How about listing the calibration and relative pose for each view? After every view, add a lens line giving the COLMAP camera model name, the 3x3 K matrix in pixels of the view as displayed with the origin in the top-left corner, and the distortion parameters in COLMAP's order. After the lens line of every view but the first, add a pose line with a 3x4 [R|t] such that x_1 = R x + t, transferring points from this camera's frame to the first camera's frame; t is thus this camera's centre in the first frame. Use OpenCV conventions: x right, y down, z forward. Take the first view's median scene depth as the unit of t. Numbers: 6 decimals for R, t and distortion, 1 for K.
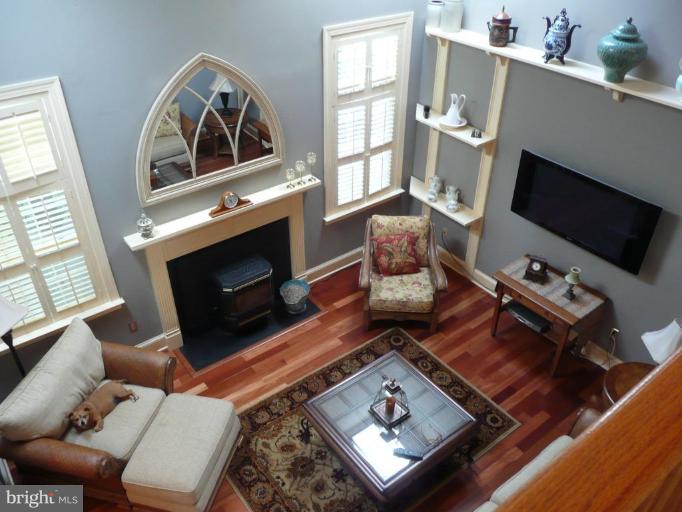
lens RADIAL K [[572.3, 0, 348.7], [0, 572.3, 253.7], [0, 0, 1]] dist [-0.033503, 0.045603]
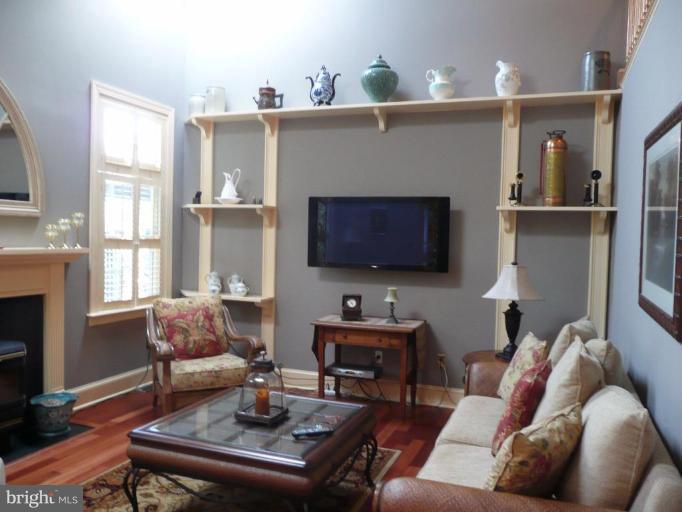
lens RADIAL K [[572.3, 0, 348.7], [0, 572.3, 253.7], [0, 0, 1]] dist [-0.033503, 0.045603]
pose [[0.851528, -0.010055, 0.524212, -0.163583], [0.290630, 0.841209, -0.455963, 0.366006], [-0.436387, 0.540617, 0.719235, 0.261252]]
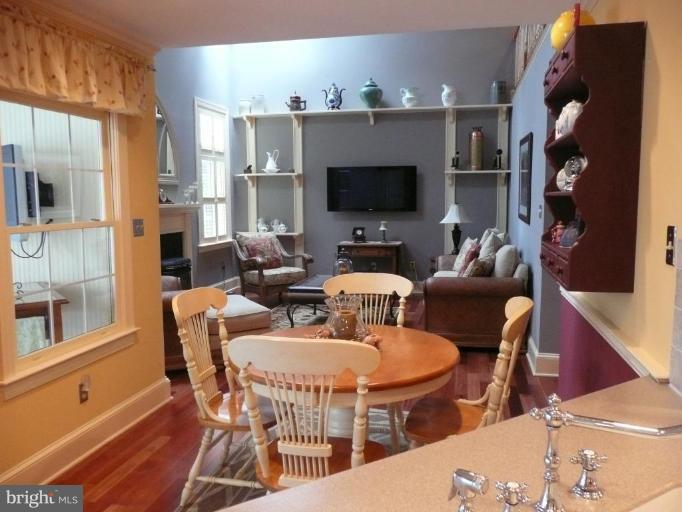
lens RADIAL K [[572.3, 0, 348.7], [0, 572.3, 253.7], [0, 0, 1]] dist [-0.033503, 0.045603]
pose [[0.764819, -0.085674, 0.638523, -0.658891], [0.383901, 0.856539, -0.344908, 0.569677], [-0.517370, 0.508922, 0.687987, -0.027136]]
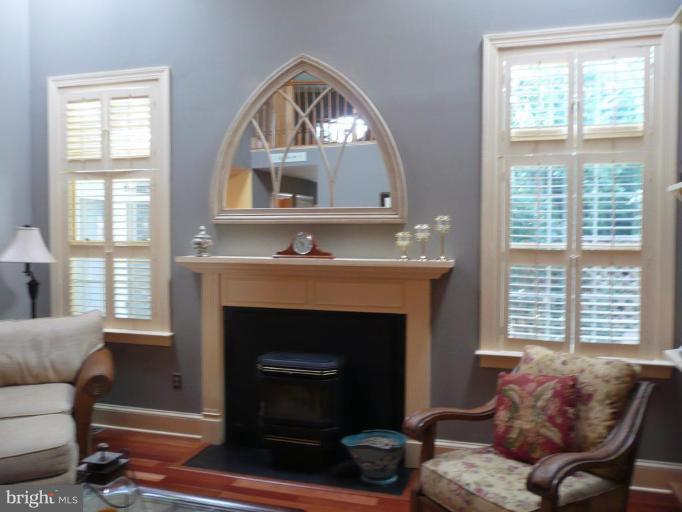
lens RADIAL K [[572.3, 0, 348.7], [0, 572.3, 253.7], [0, 0, 1]] dist [-0.033503, 0.045603]
pose [[0.573556, 0.009843, -0.819107, 0.399694], [-0.466401, 0.825953, -0.316659, 0.114801], [0.673427, 0.563654, 0.478321, 0.638524]]
